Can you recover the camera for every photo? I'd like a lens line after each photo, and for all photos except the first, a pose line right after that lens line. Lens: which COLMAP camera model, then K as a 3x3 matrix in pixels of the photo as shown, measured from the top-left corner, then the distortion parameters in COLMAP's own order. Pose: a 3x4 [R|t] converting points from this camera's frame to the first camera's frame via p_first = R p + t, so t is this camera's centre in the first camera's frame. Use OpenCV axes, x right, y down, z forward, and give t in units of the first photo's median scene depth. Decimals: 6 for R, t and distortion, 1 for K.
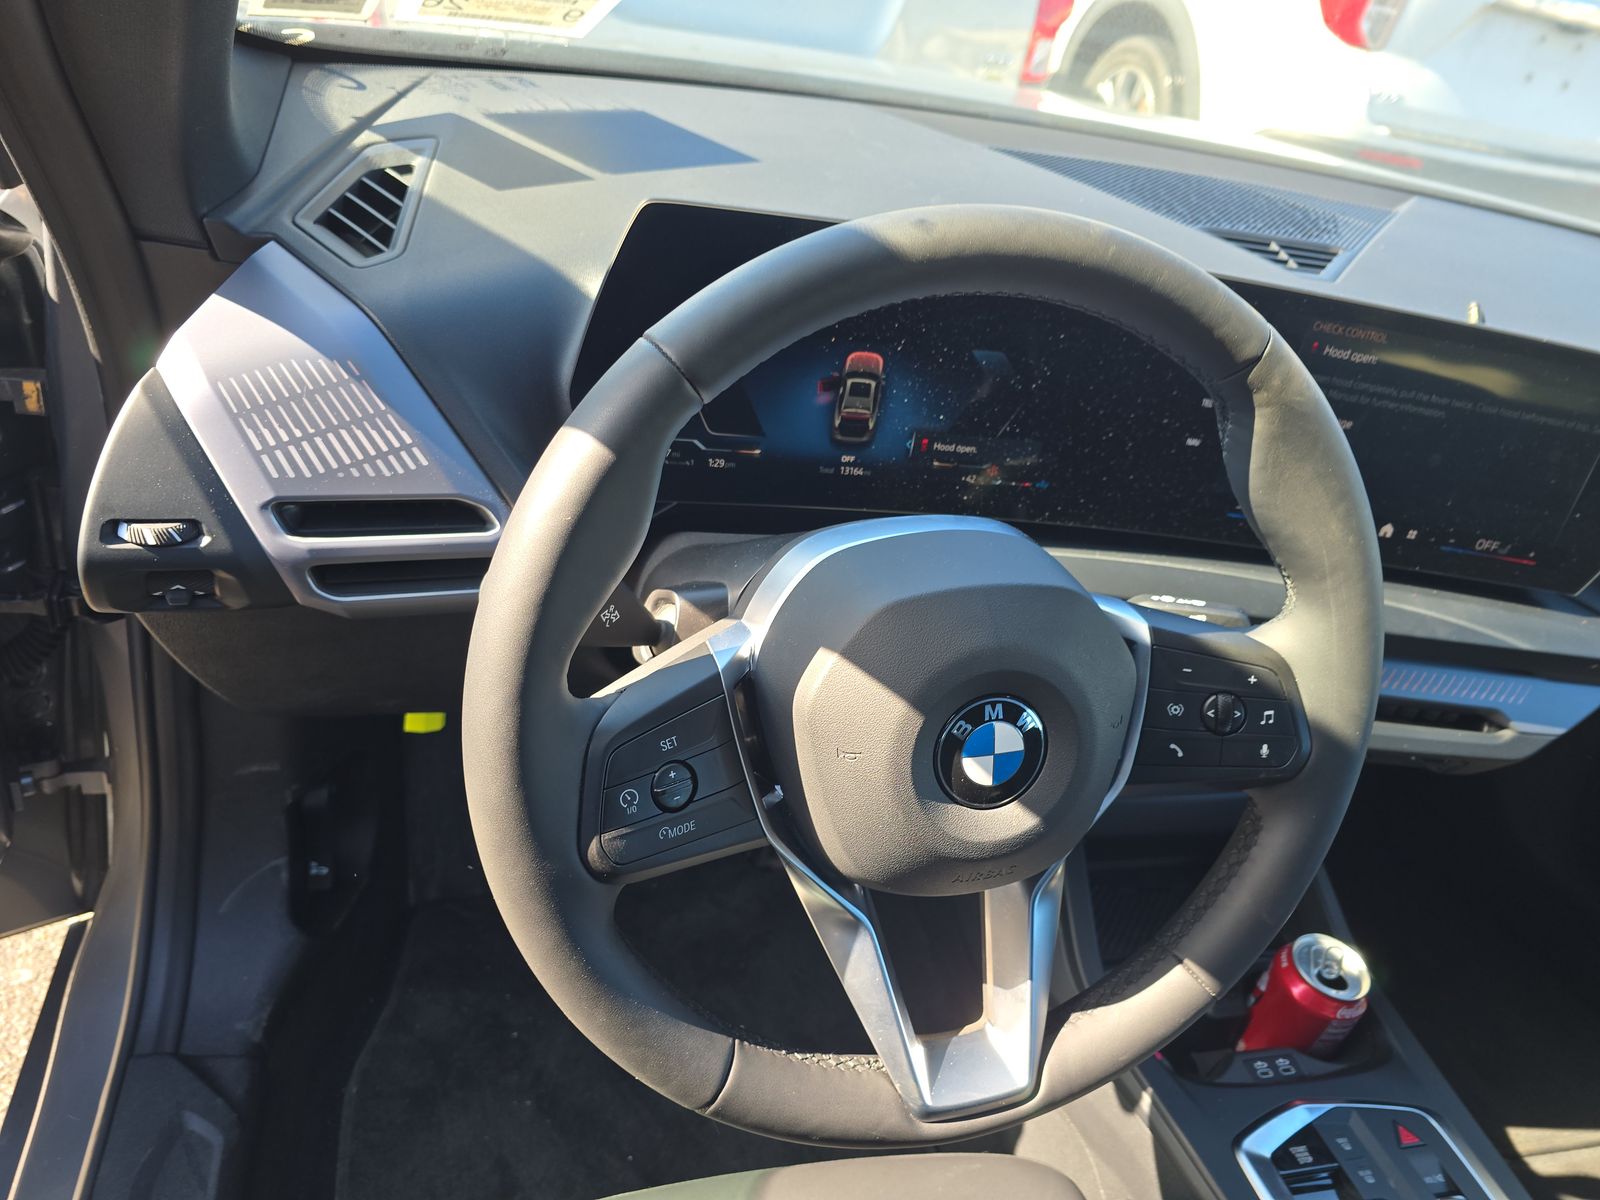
lens RADIAL K [[1095.5, 0, 802.9], [0, 1095.5, 600.3], [0, 0, 1]] dist [0.037626, -0.017082]
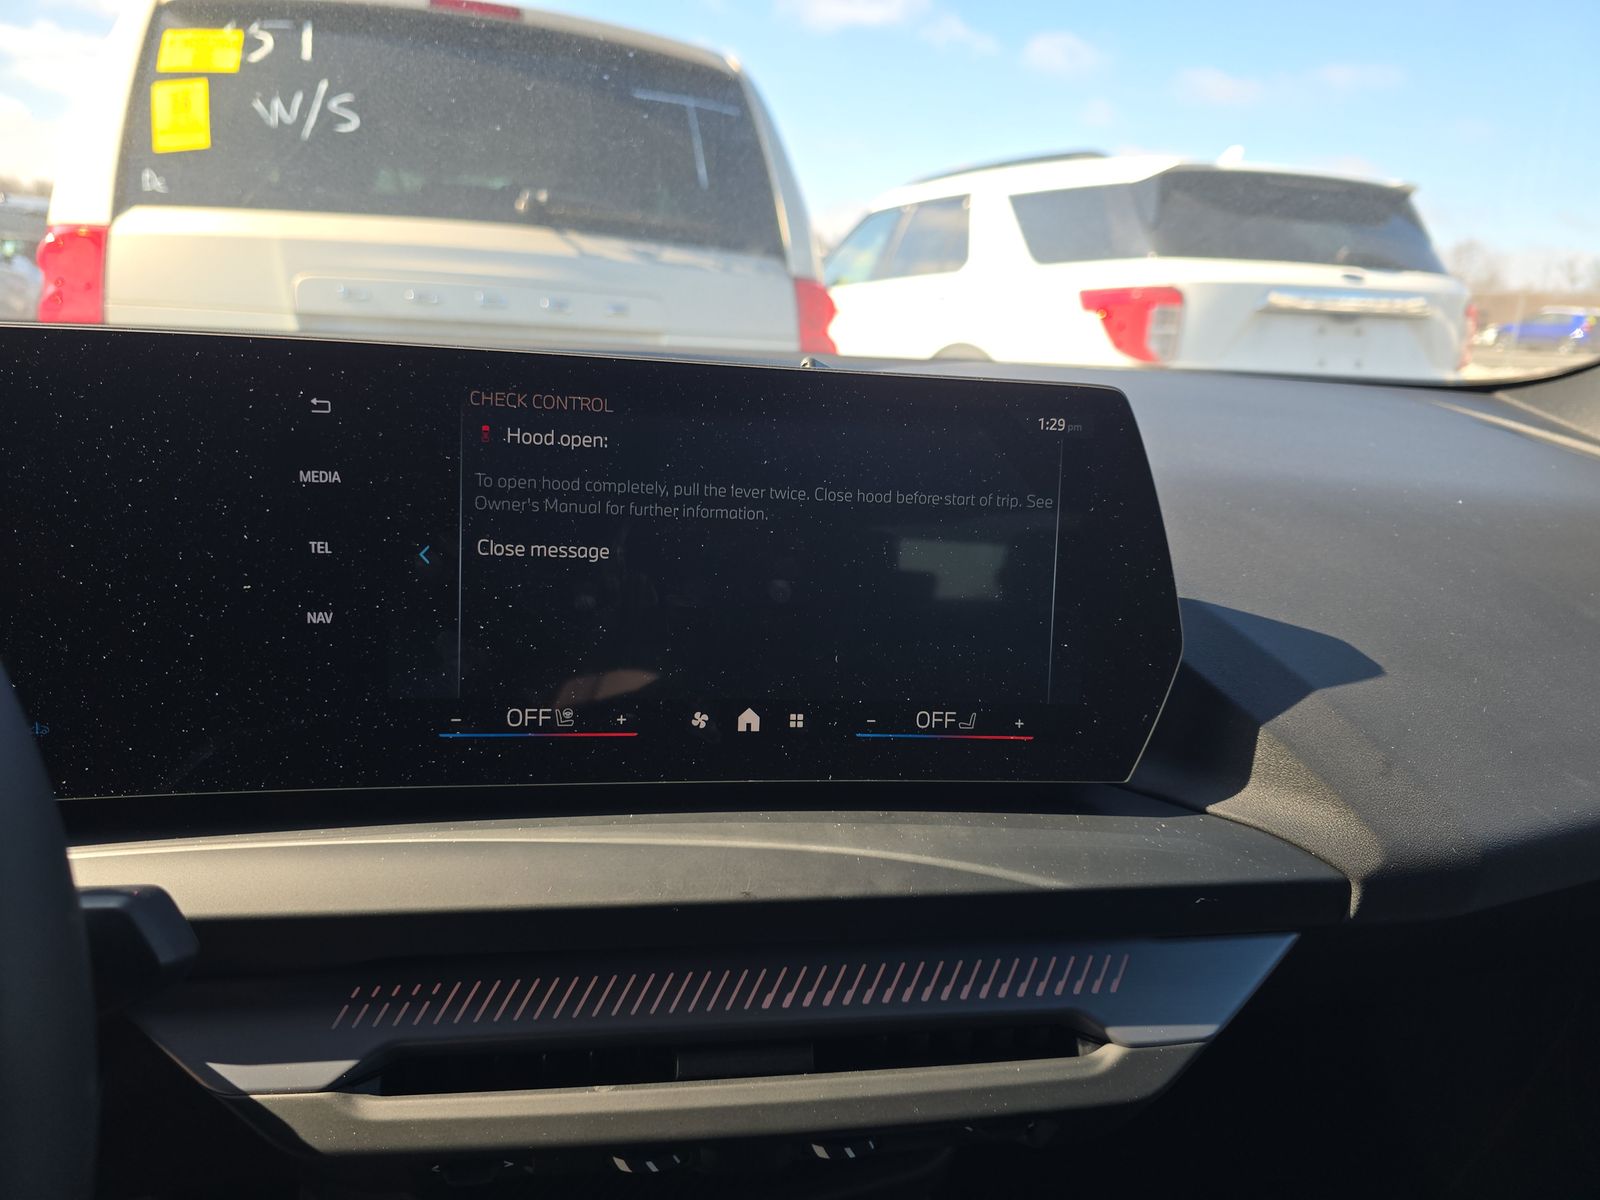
lens RADIAL K [[1095.5, 0, 801.1], [0, 1095.5, 614.6], [0, 0, 1]] dist [0.037626, -0.017082]
pose [[0.985605, -0.167470, 0.023162, 0.590488], [0.165481, 0.927562, -0.335030, 0.089591], [0.034623, 0.334040, 0.941923, 0.466331]]
